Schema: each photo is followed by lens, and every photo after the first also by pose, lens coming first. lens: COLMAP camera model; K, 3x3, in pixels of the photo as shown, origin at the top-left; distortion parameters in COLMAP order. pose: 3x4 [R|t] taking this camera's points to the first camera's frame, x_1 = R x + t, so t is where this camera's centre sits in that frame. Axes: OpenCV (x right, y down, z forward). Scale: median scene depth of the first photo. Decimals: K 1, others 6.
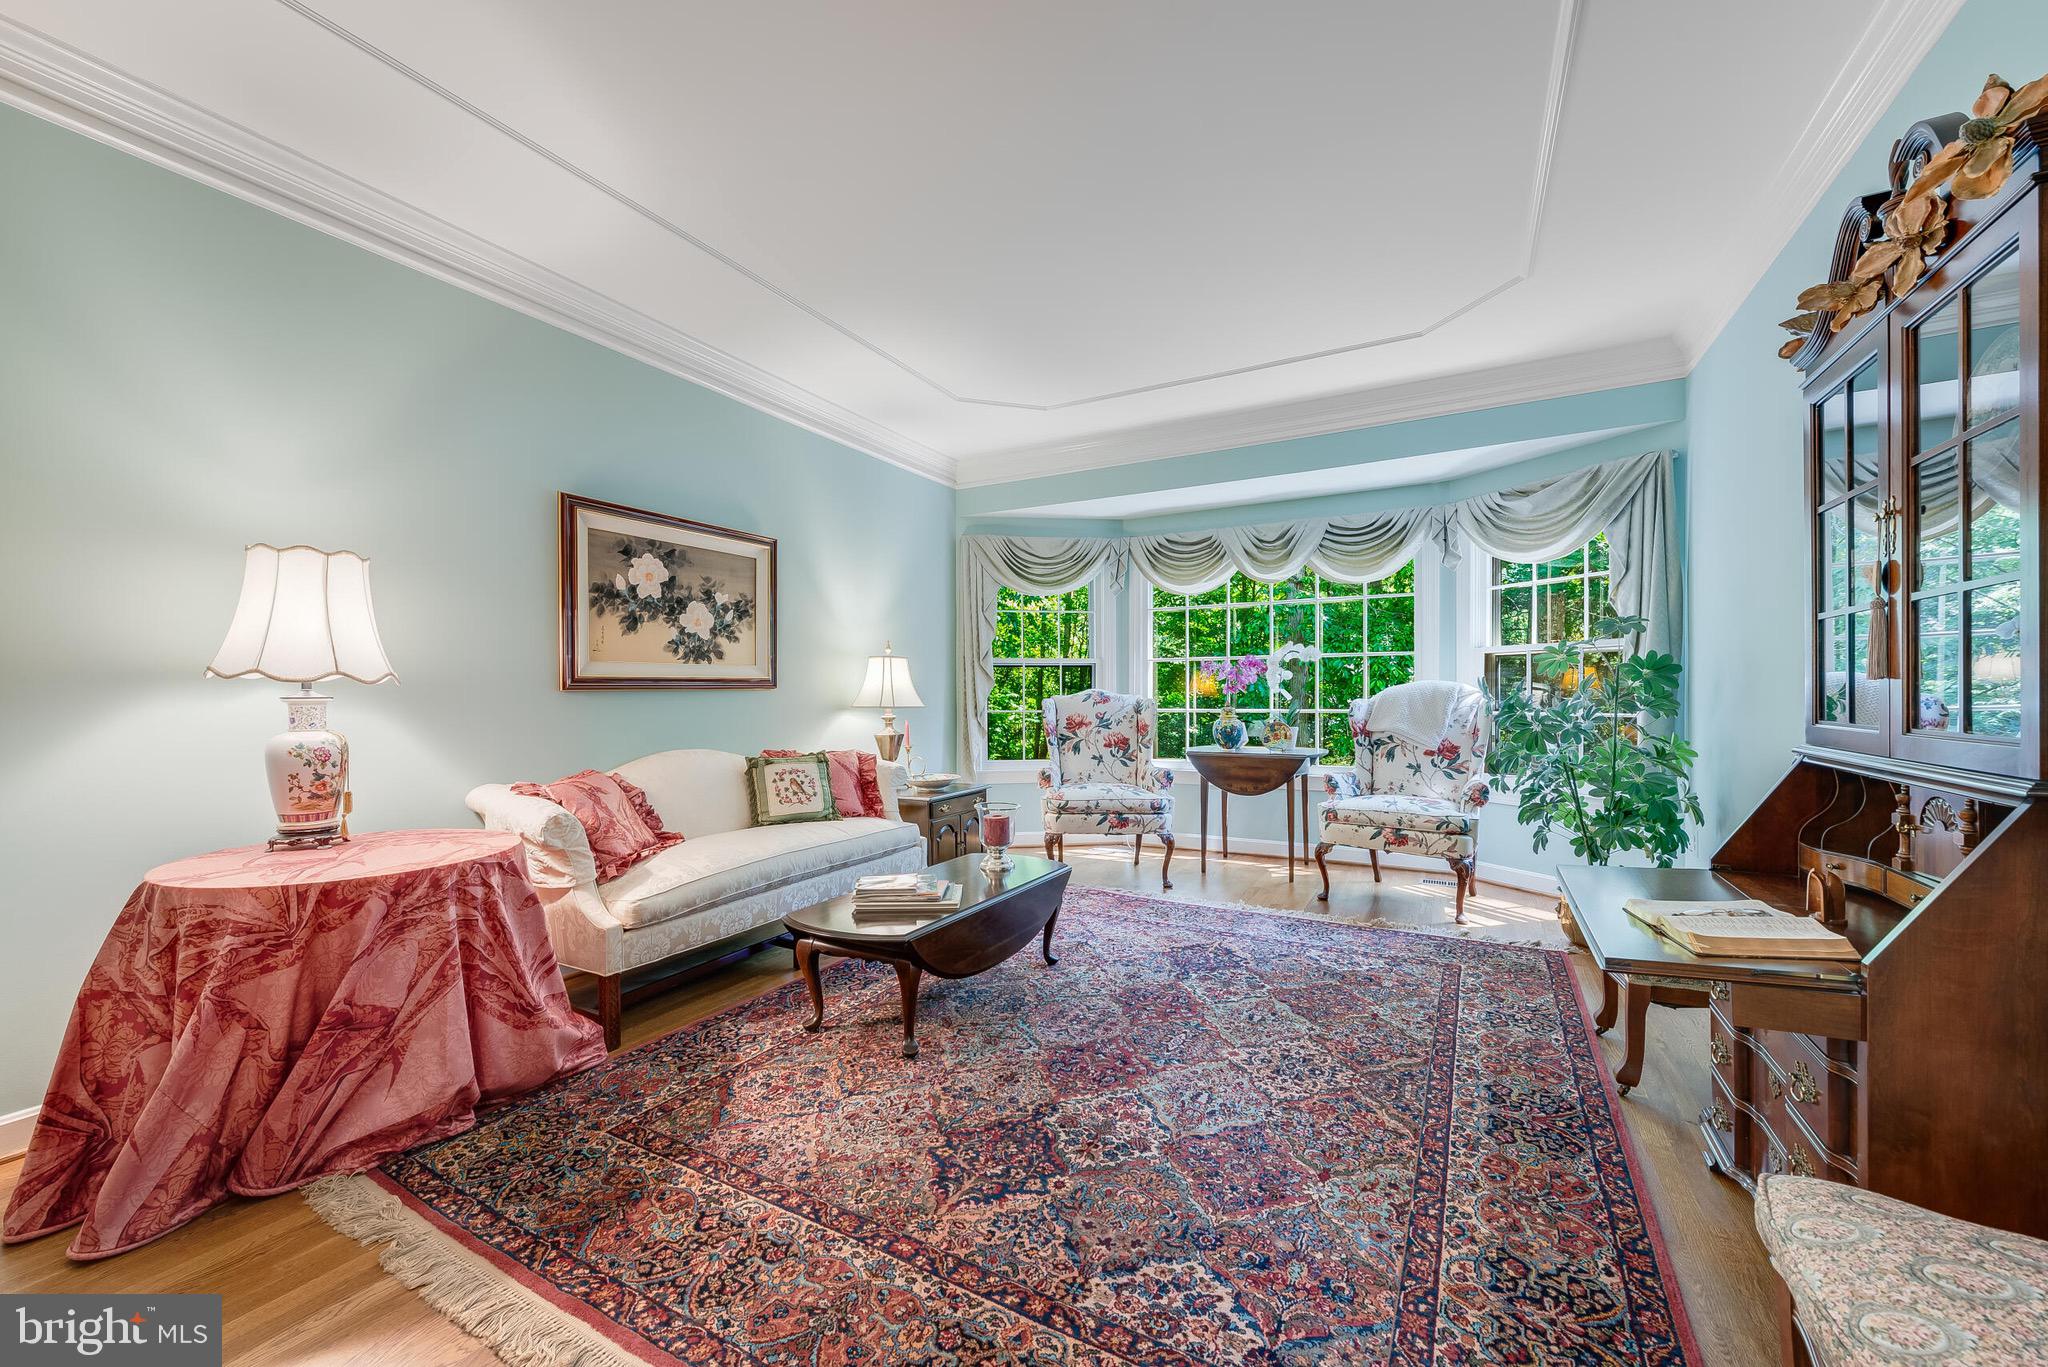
lens RADIAL K [[808.9, 0, 1019.8], [0, 808.9, 685.8], [0, 0, 1]] dist [0.015384, -0.002219]
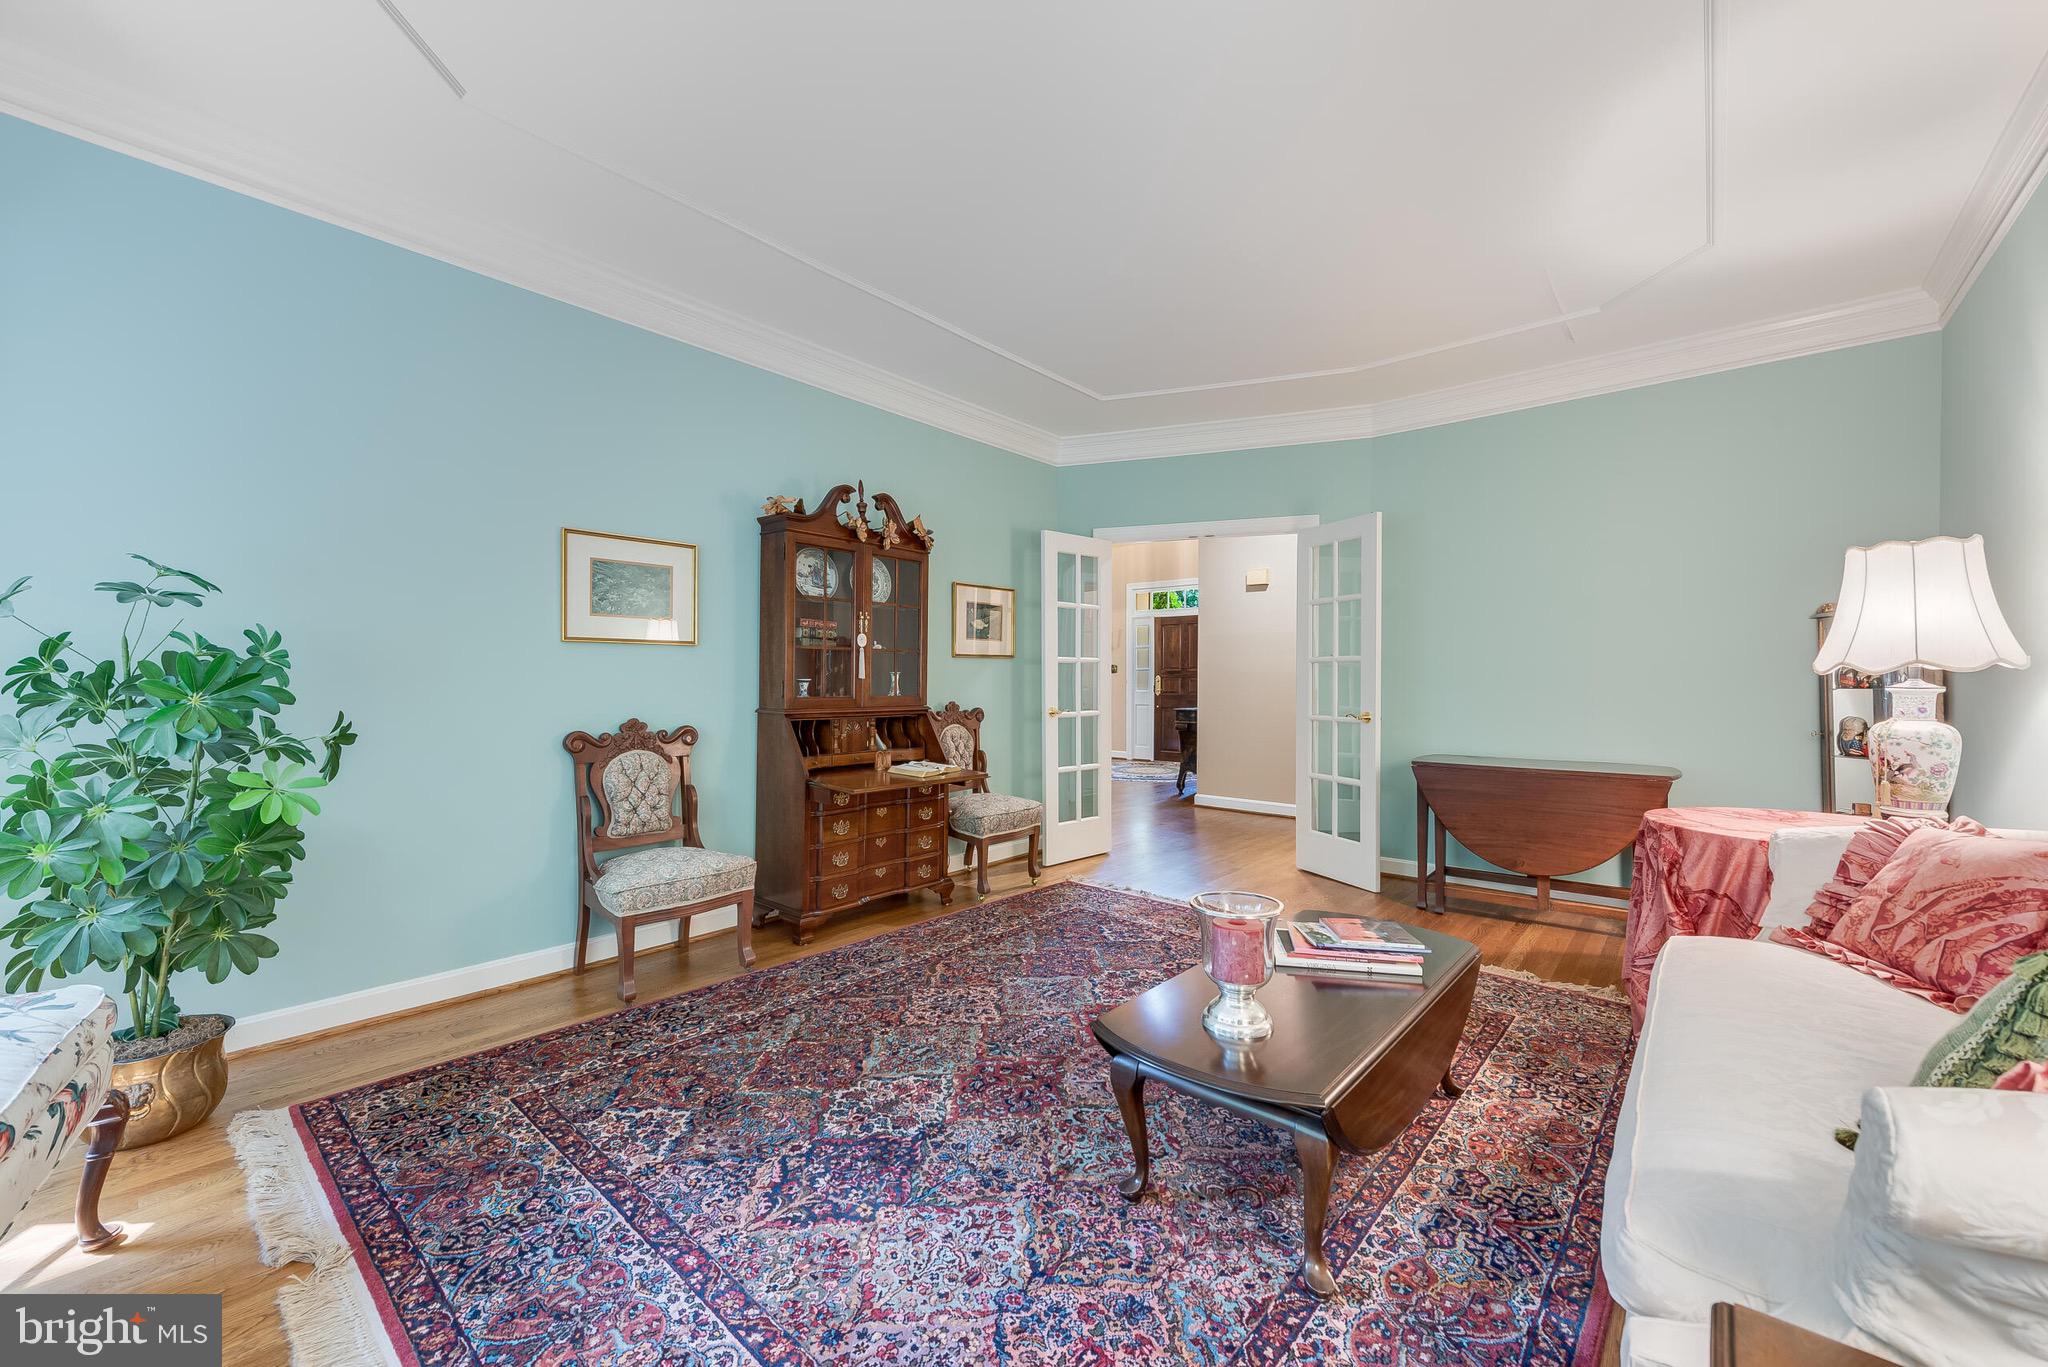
lens RADIAL K [[808.9, 0, 1021.6], [0, 808.9, 684.4], [0, 0, 1]] dist [0.015384, -0.002219]
pose [[-0.978537, 0.002092, 0.206059, 0.000055], [0.000782, 0.999979, -0.006439, 0.014626], [-0.206068, -0.006140, -0.978518, 1.822134]]
